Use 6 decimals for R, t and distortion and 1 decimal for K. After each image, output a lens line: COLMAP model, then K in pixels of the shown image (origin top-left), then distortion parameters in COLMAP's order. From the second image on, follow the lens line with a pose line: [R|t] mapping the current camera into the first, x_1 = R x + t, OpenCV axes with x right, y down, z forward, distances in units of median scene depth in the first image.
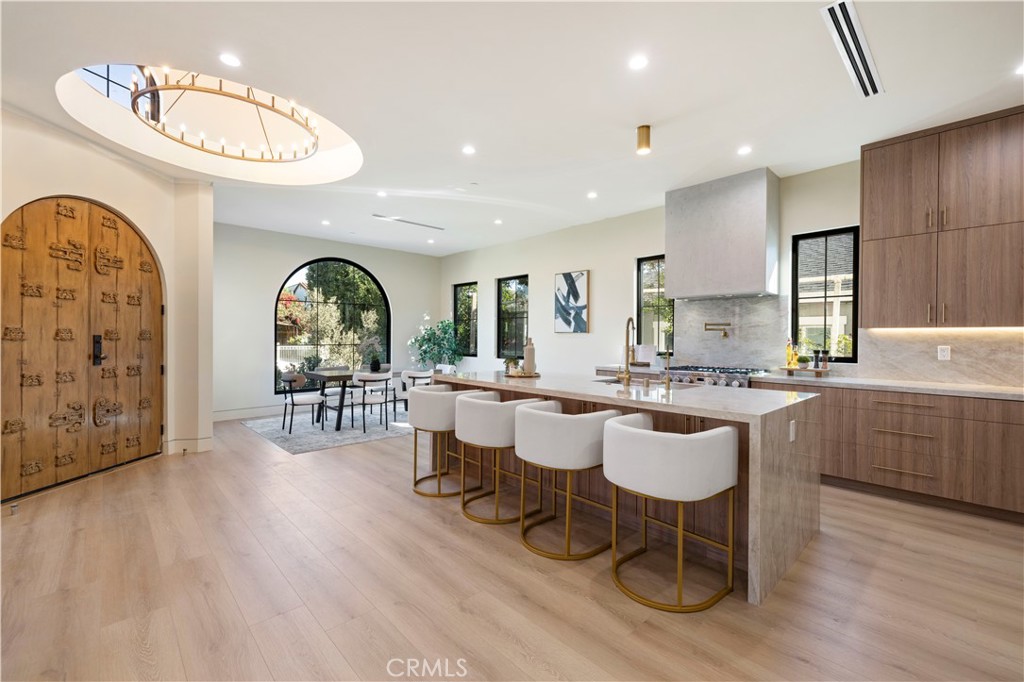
lens RADIAL K [[437.1, 0, 510.7], [0, 437.1, 339.7], [0, 0, 1]] dist [0.004858, 0.000383]
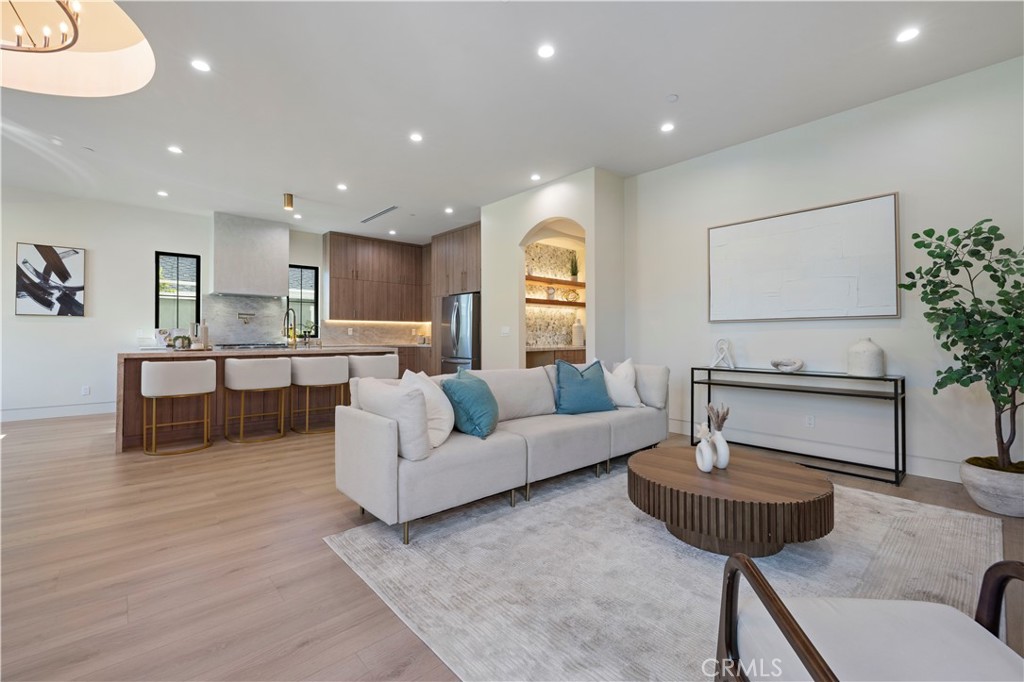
lens RADIAL K [[437.1, 0, 510.9], [0, 437.1, 336.2], [0, 0, 1]] dist [0.004858, 0.000383]
pose [[0.024758, -0.000611, 0.999693, -0.728859], [0.012069, 0.999927, 0.000312, 0.036692], [-0.999621, 0.012058, 0.024764, 0.066117]]
